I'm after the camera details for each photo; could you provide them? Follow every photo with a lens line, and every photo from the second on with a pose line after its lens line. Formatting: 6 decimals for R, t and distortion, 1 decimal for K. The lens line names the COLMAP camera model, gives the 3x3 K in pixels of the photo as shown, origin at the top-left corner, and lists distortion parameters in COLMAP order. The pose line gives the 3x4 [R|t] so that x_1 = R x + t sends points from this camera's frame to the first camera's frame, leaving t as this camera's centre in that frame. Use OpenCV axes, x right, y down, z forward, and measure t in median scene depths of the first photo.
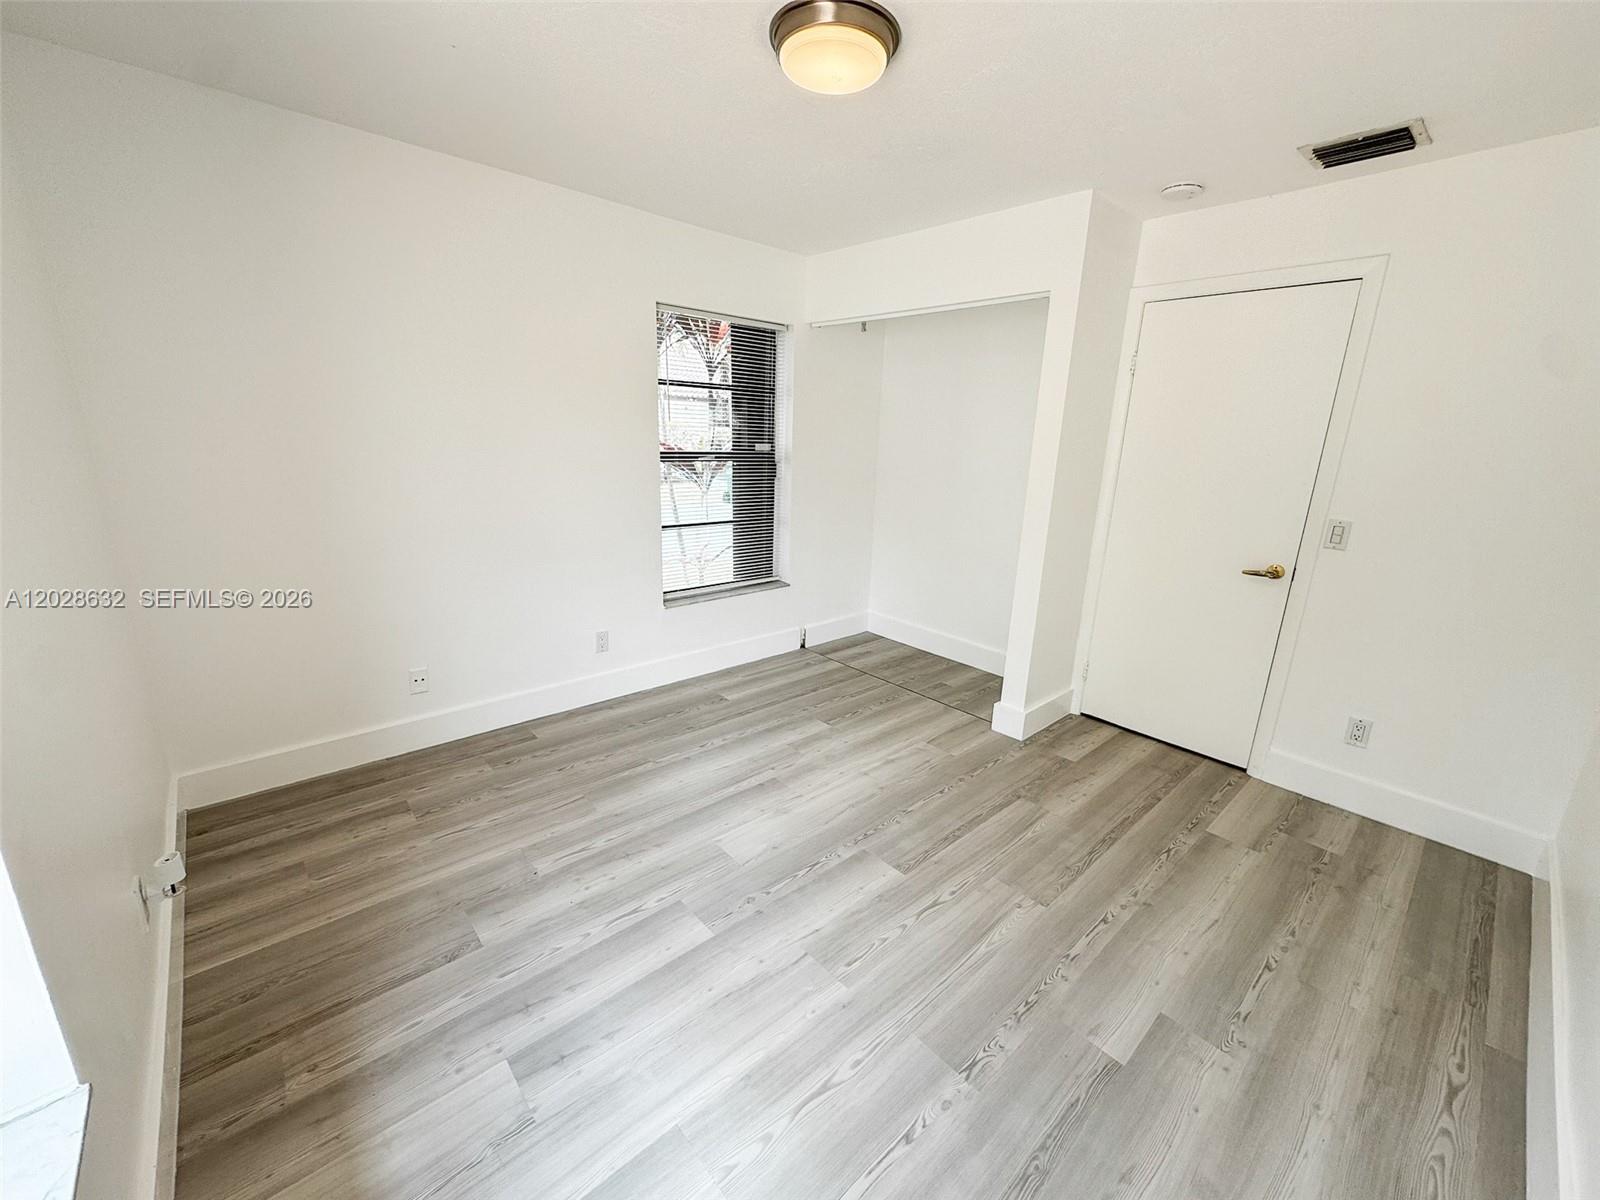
lens RADIAL K [[665.2, 0, 798.5], [0, 665.2, 543.7], [0, 0, 1]] dist [-0.000251, -0.000022]
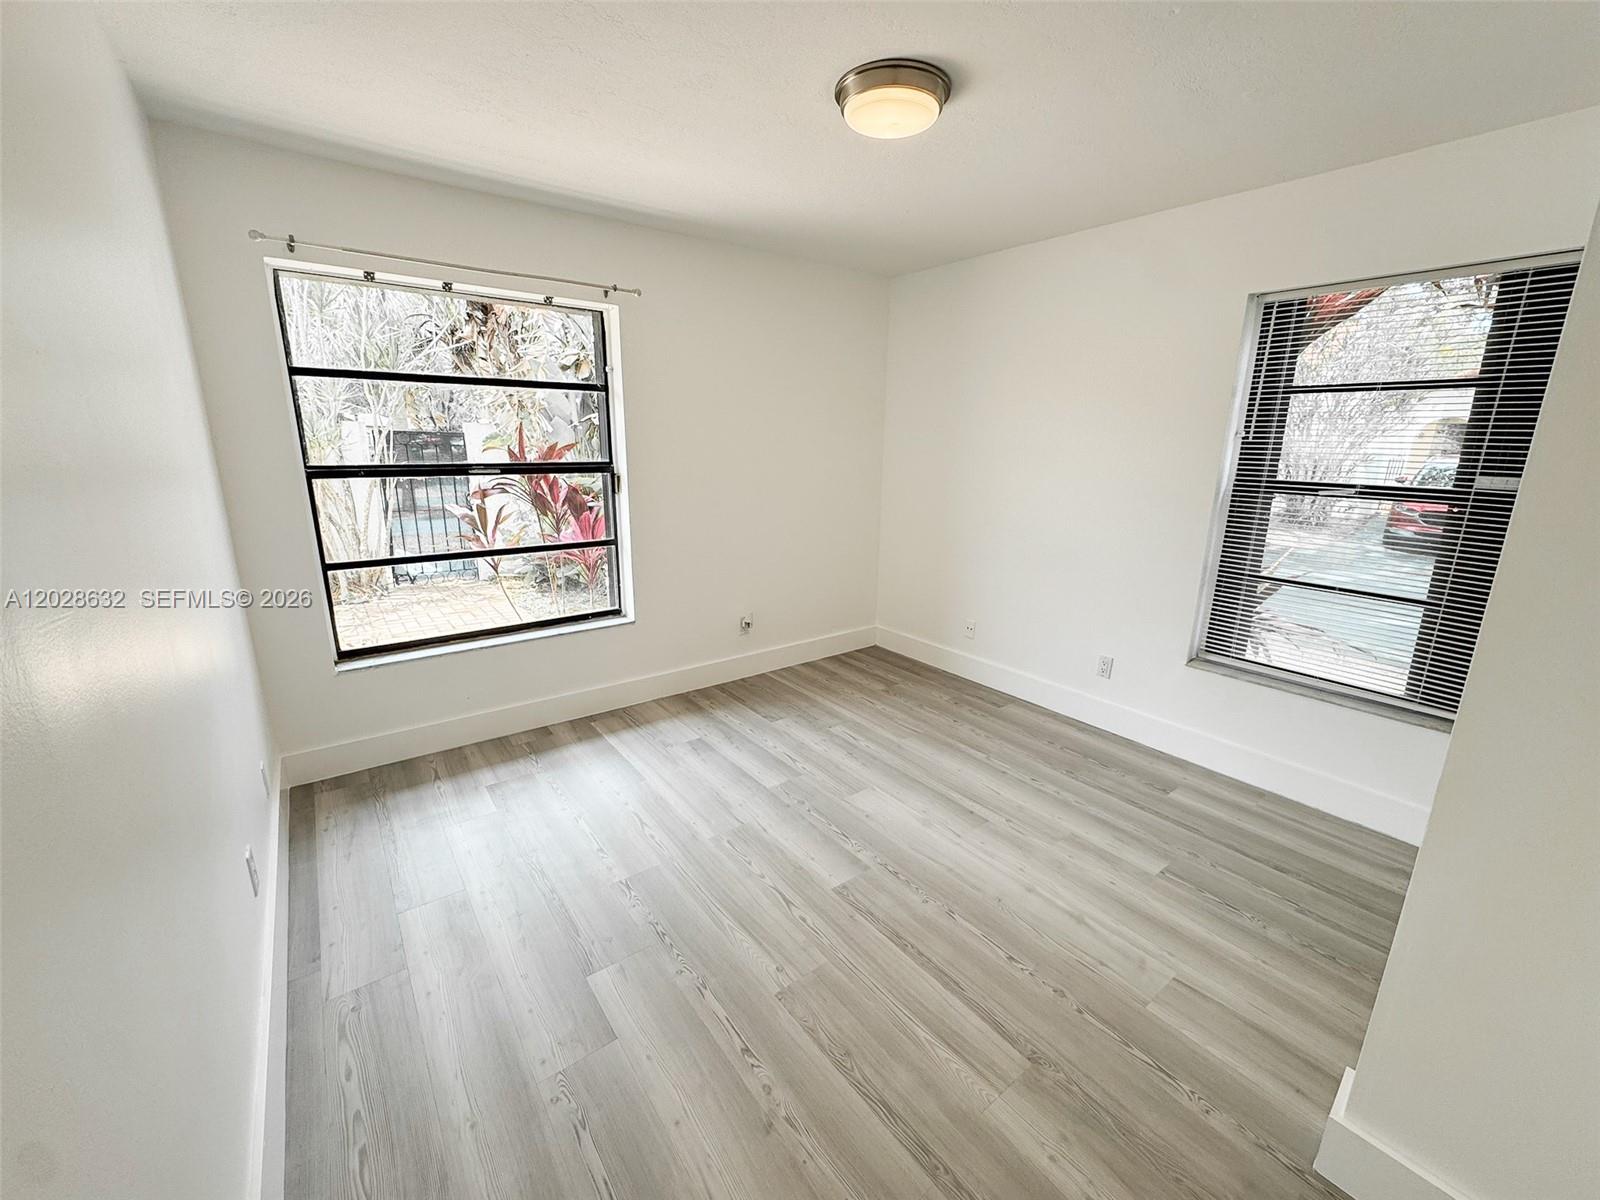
lens RADIAL K [[638.3, 0, 800.0], [0, 638.3, 600.0], [0, 0, 1]] dist [-0.000467, 0.000130]
pose [[-0.089347, 0.209511, -0.973716, 0.900433], [-0.186614, 0.956791, 0.222993, -0.104022], [0.978362, 0.201633, -0.046388, 0.825243]]
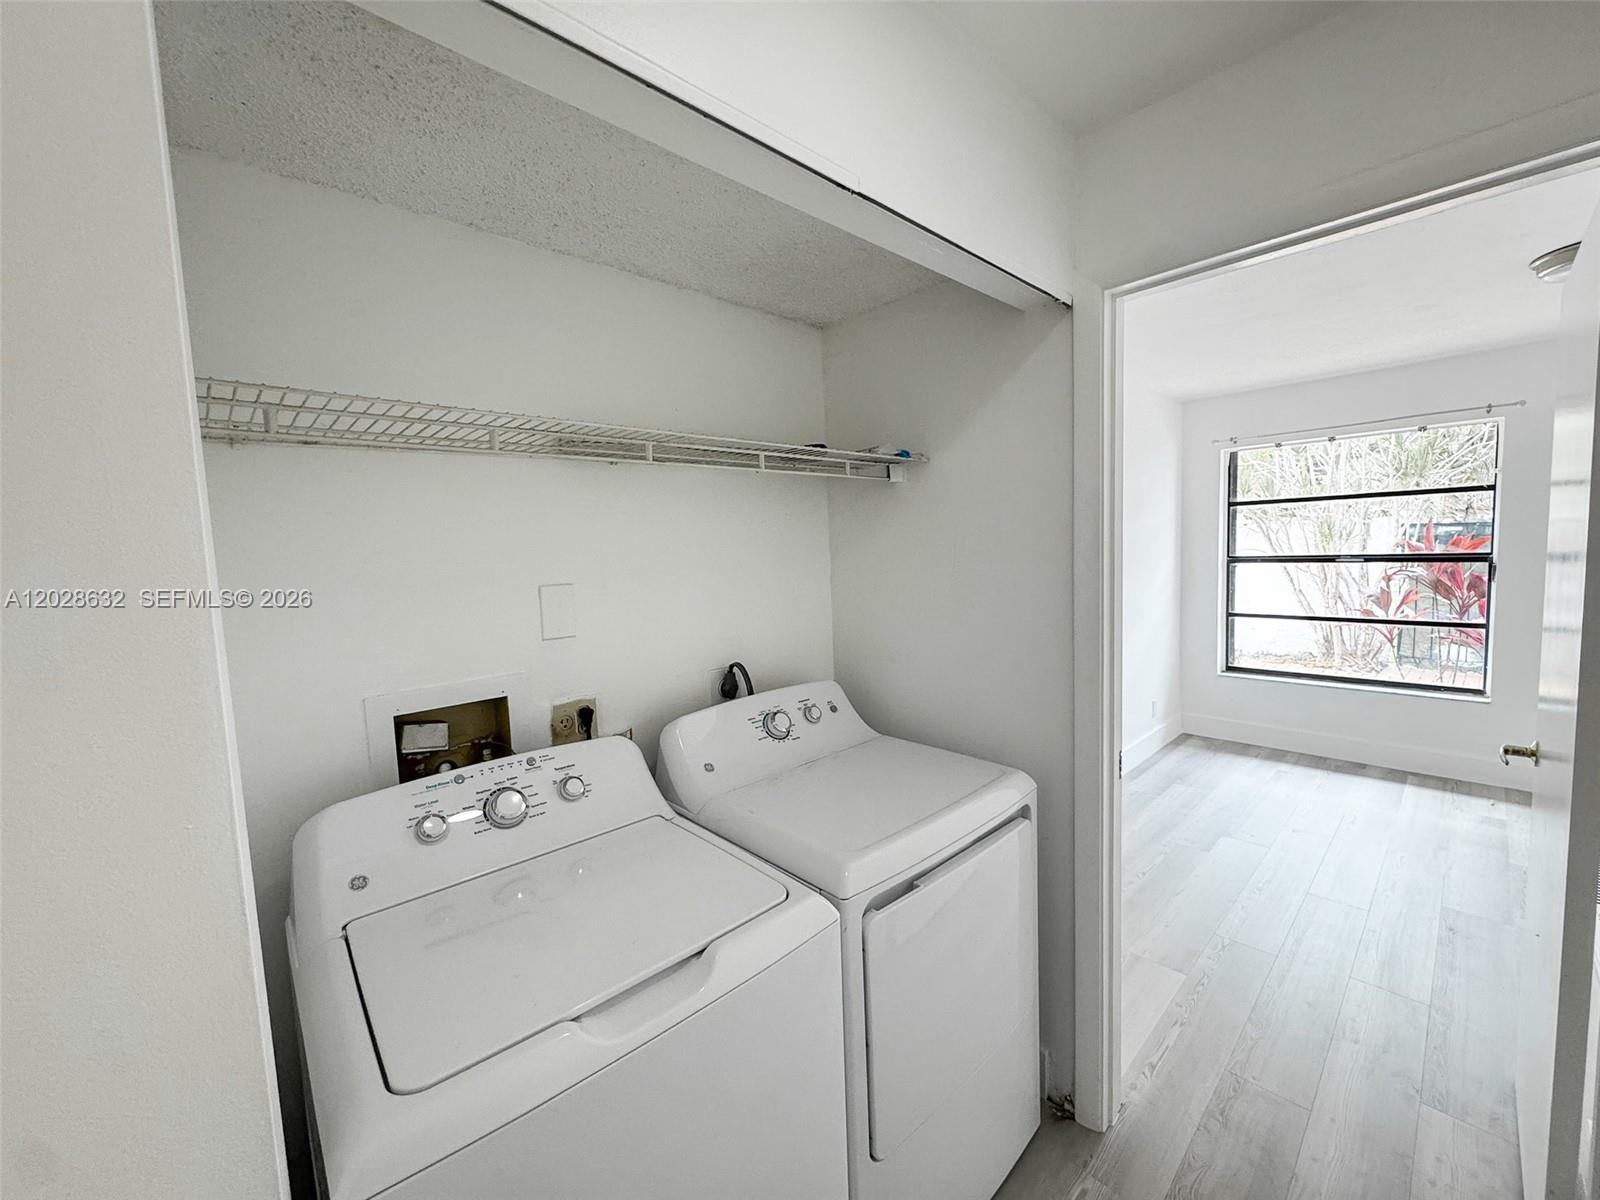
lens RADIAL K [[638.3, 0, 800.0], [0, 638.3, 600.0], [0, 0, 1]] dist [-0.000467, 0.000130]
pose [[-0.999902, 0.005299, -0.012976, 1.175146], [0.001842, 0.967436, 0.253111, -0.277605], [0.013894, 0.253062, -0.967350, 1.747076]]
